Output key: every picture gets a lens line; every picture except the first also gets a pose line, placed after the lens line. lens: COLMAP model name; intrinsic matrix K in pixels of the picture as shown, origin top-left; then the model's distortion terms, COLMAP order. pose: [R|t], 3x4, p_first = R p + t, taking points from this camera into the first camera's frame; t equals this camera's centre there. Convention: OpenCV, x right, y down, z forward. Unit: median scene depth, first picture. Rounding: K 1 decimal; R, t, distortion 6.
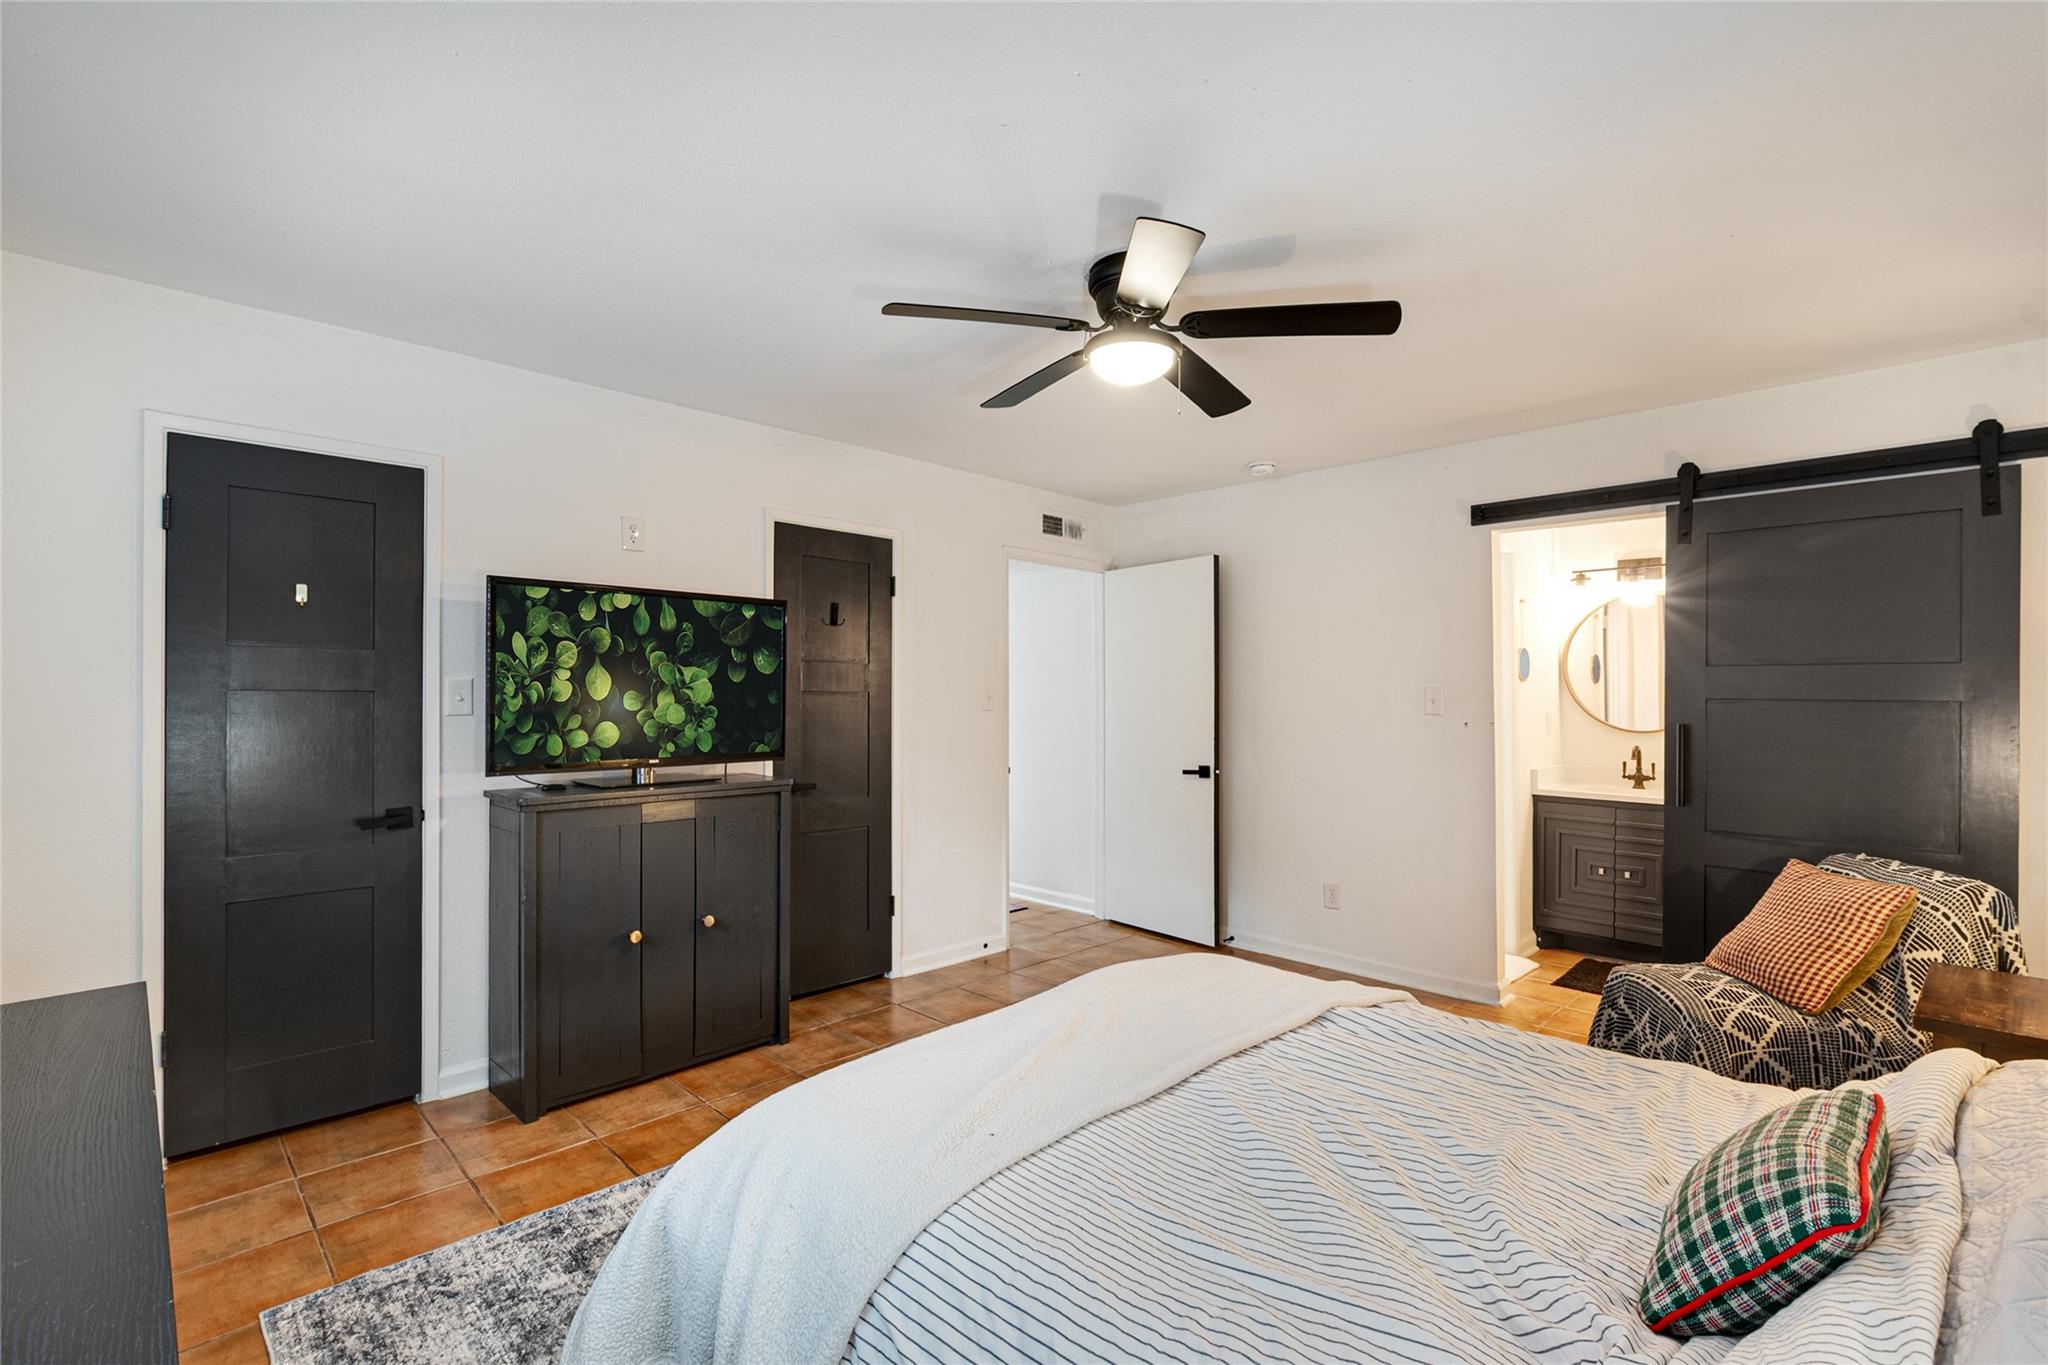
lens RADIAL K [[938.6, 0, 1016.0], [0, 938.6, 698.5], [0, 0, 1]] dist [0.000667, 0.000080]
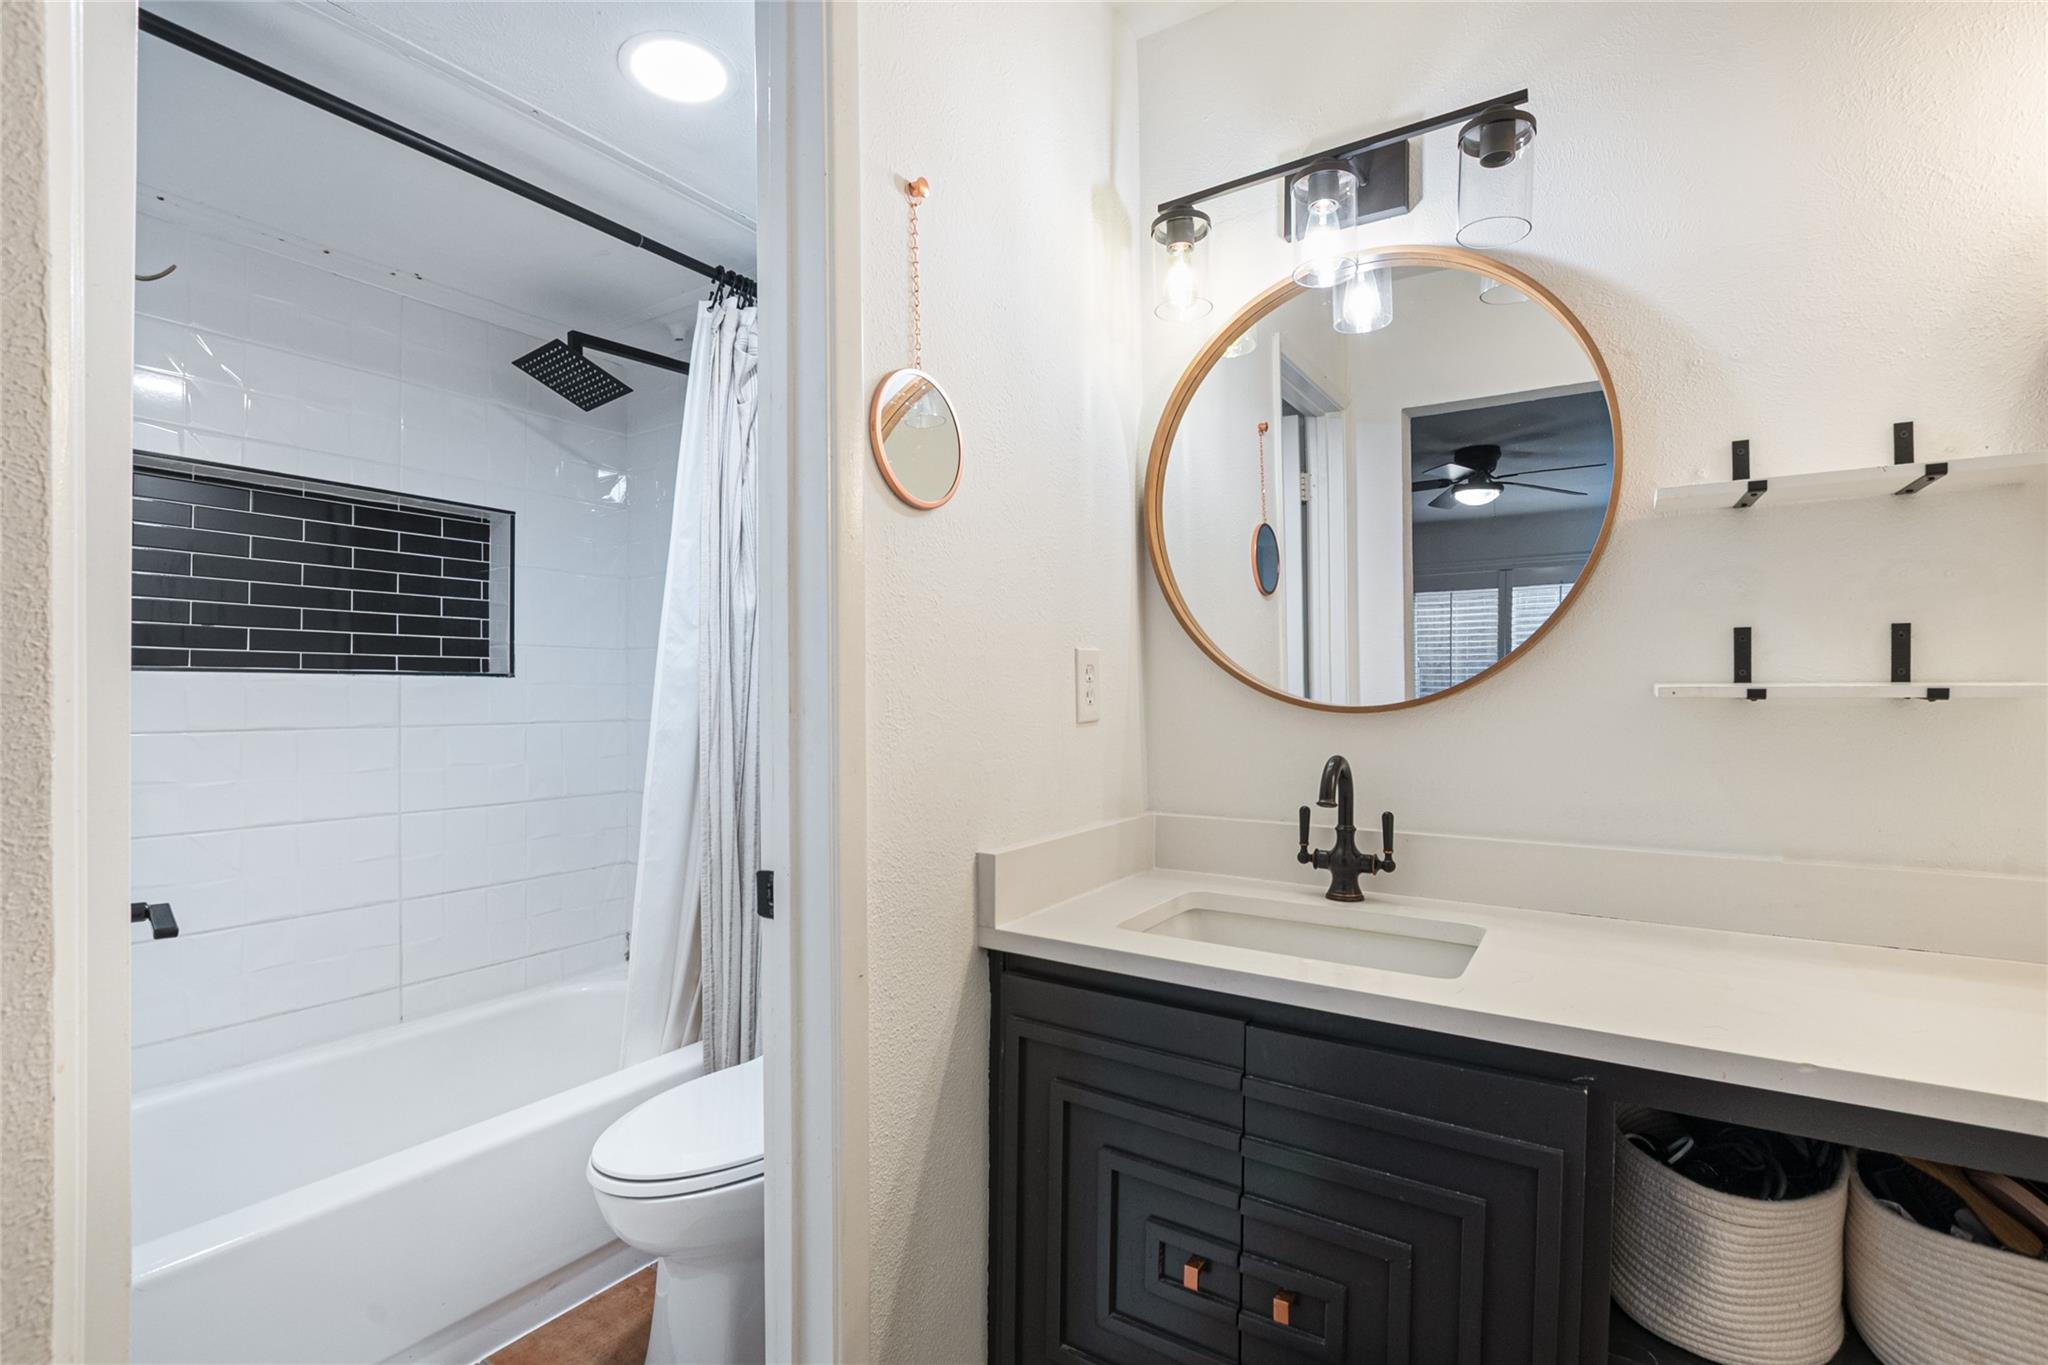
lens RADIAL K [[938.6, 0, 1016.0], [0, 938.6, 698.5], [0, 0, 1]] dist [0.000667, 0.000080]
pose [[0.978878, -0.005460, 0.204374, 0.500896], [0.004738, 0.999981, 0.004023, 0.030454], [-0.204392, -0.002970, 0.978885, 0.730108]]
